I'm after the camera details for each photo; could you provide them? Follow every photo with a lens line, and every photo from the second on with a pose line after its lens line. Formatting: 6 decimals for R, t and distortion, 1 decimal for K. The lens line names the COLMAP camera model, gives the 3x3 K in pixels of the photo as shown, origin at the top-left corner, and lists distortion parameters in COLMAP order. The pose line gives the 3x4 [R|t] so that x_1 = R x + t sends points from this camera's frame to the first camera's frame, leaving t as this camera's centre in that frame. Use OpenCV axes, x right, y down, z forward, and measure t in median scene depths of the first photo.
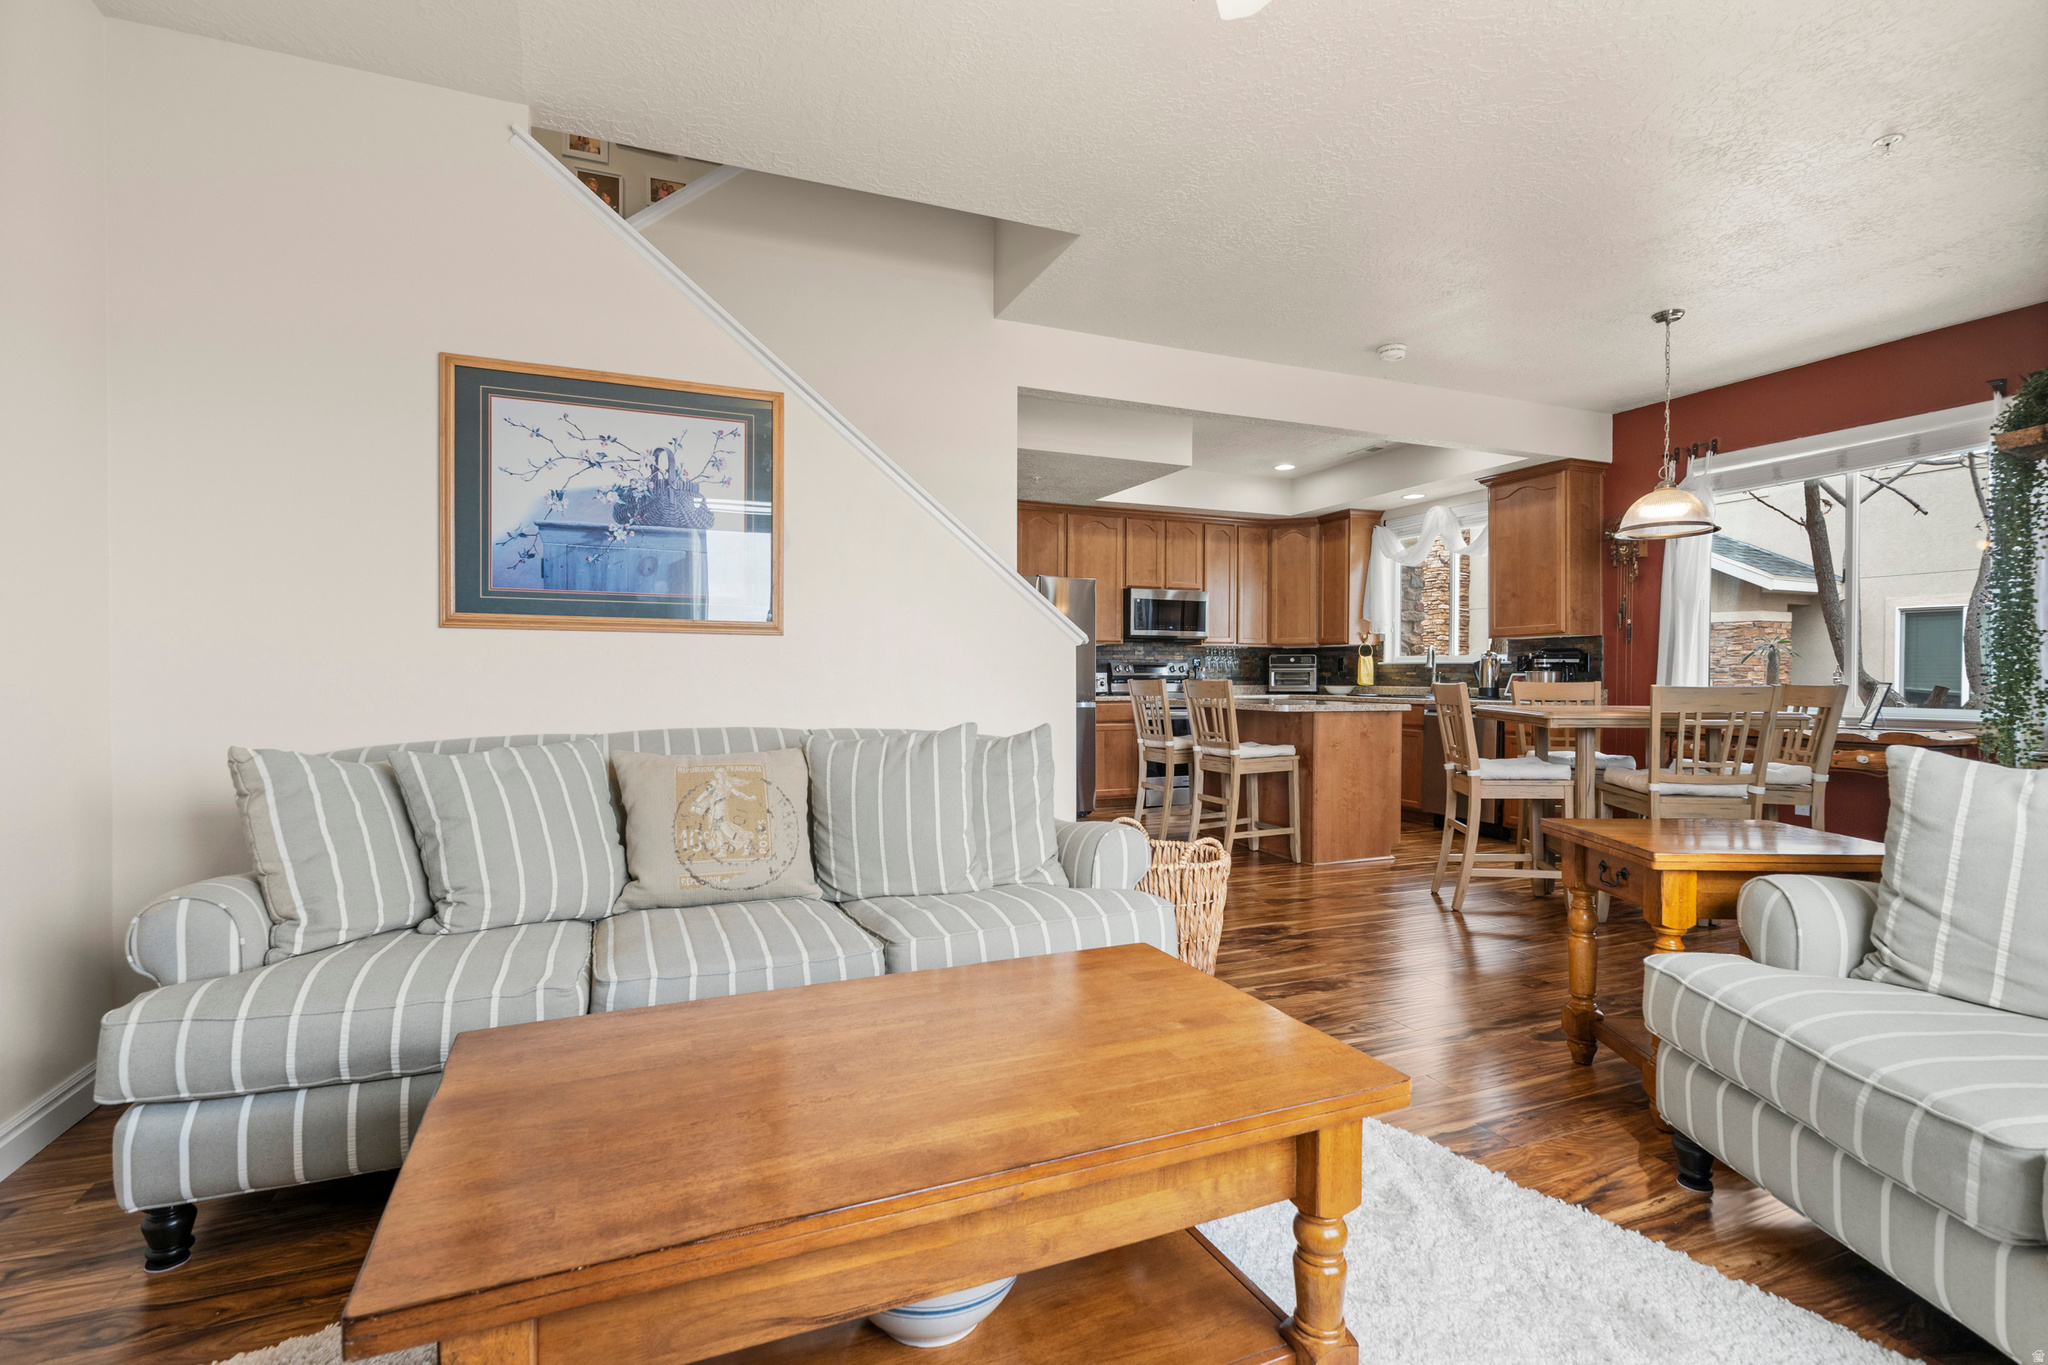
lens RADIAL K [[963.0, 0, 1005.7], [0, 963.0, 689.3], [0, 0, 1]] dist [0.004344, -0.002287]
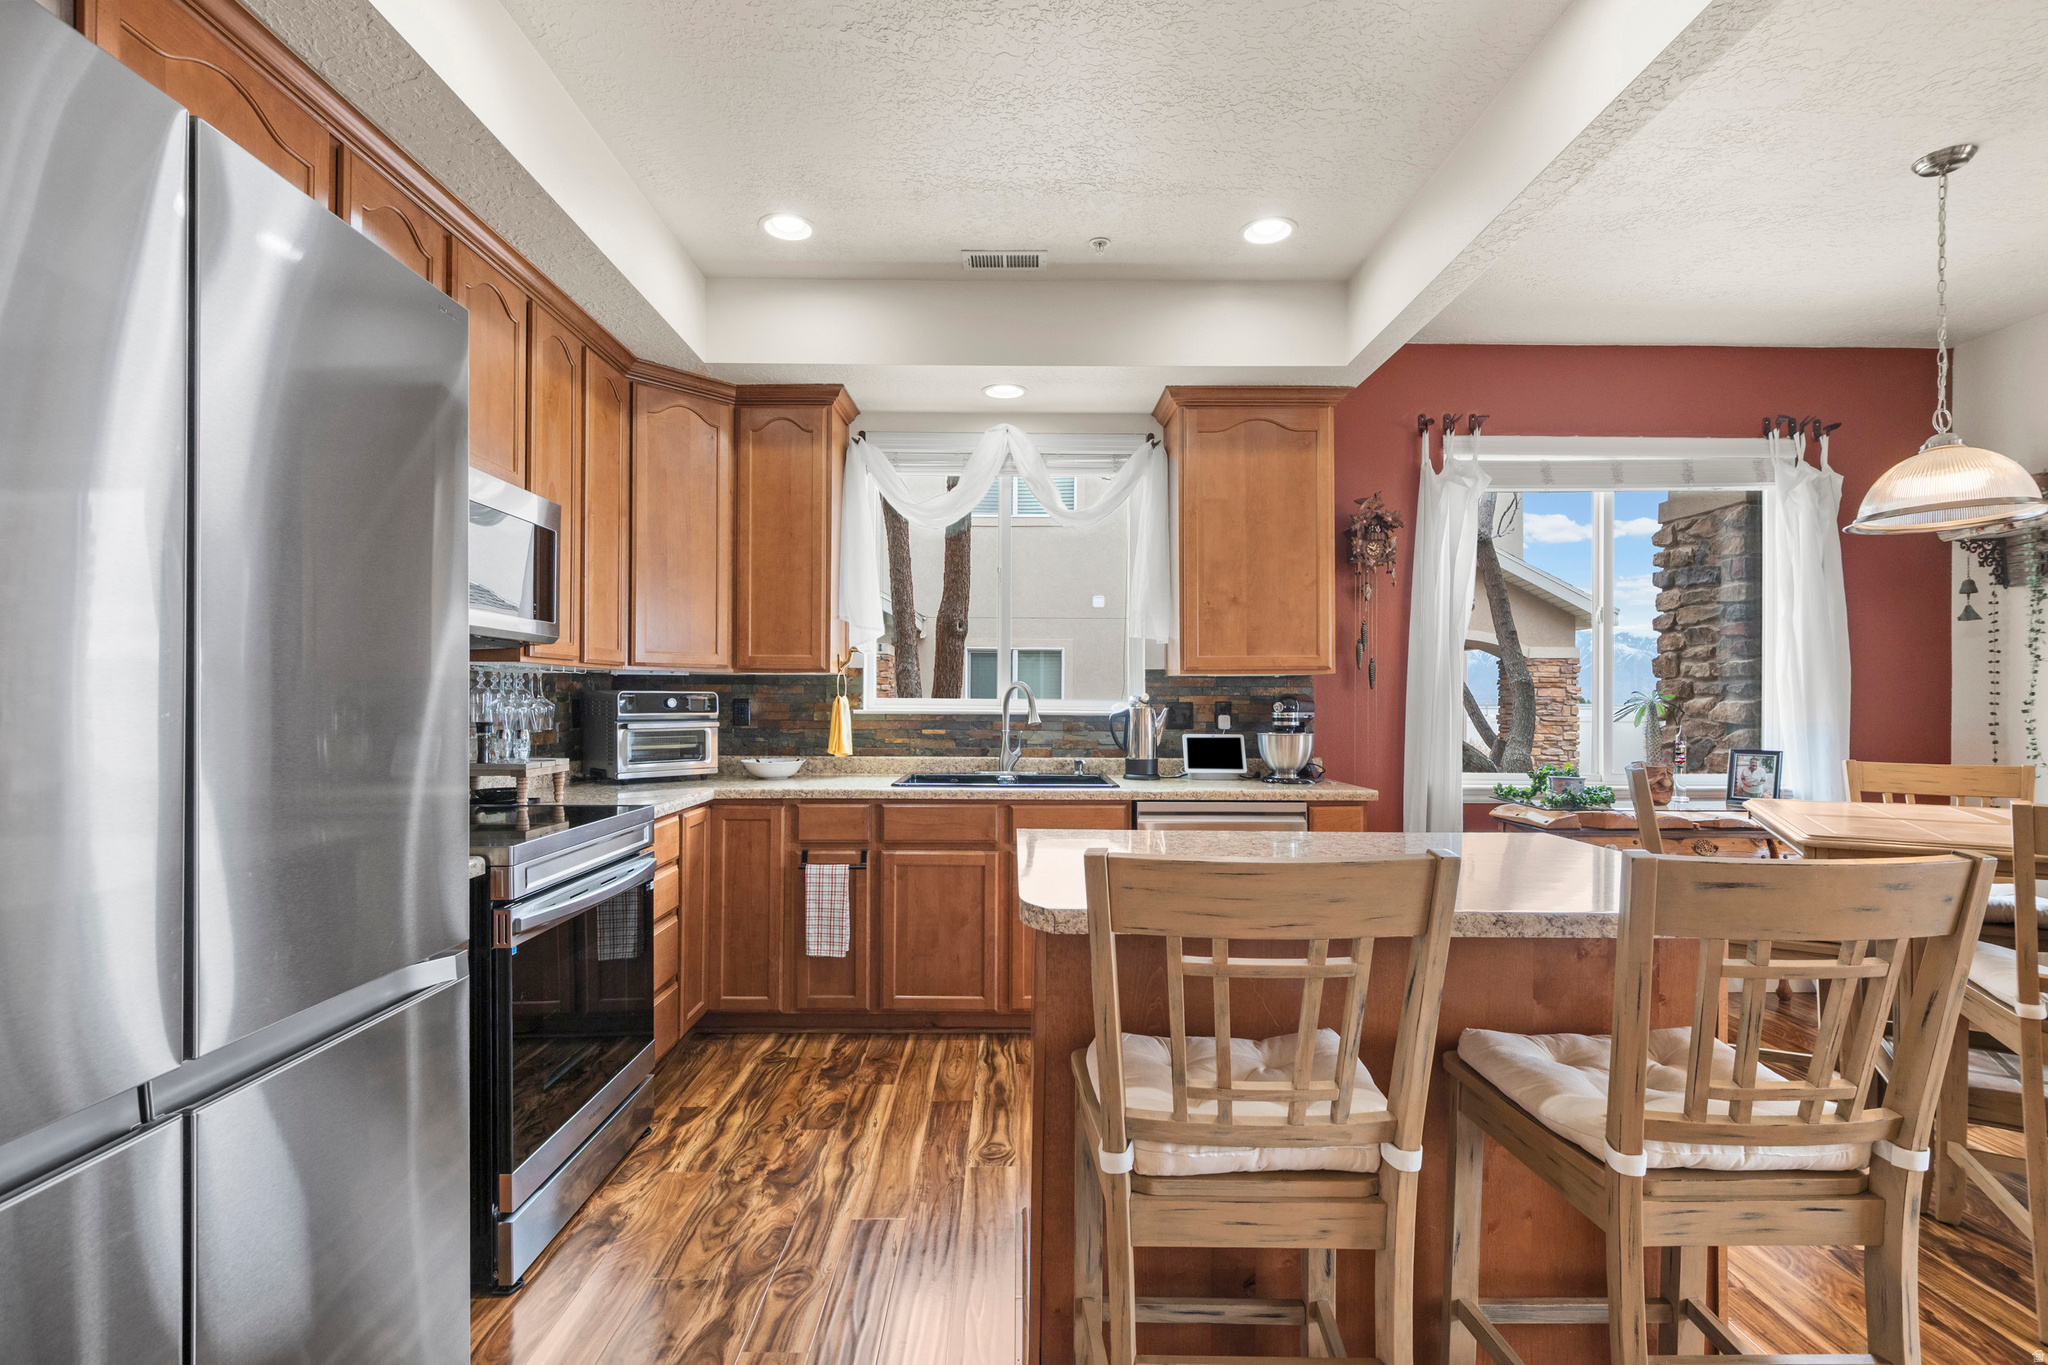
lens RADIAL K [[943.7, 0, 1016.4], [0, 943.7, 690.4], [0, 0, 1]] dist [0.000565, -0.003018]
pose [[0.370910, 0.009232, 0.928623, -0.044521], [0.009130, 0.999866, -0.013587, -0.035892], [-0.928624, 0.013518, 0.370776, 0.869178]]
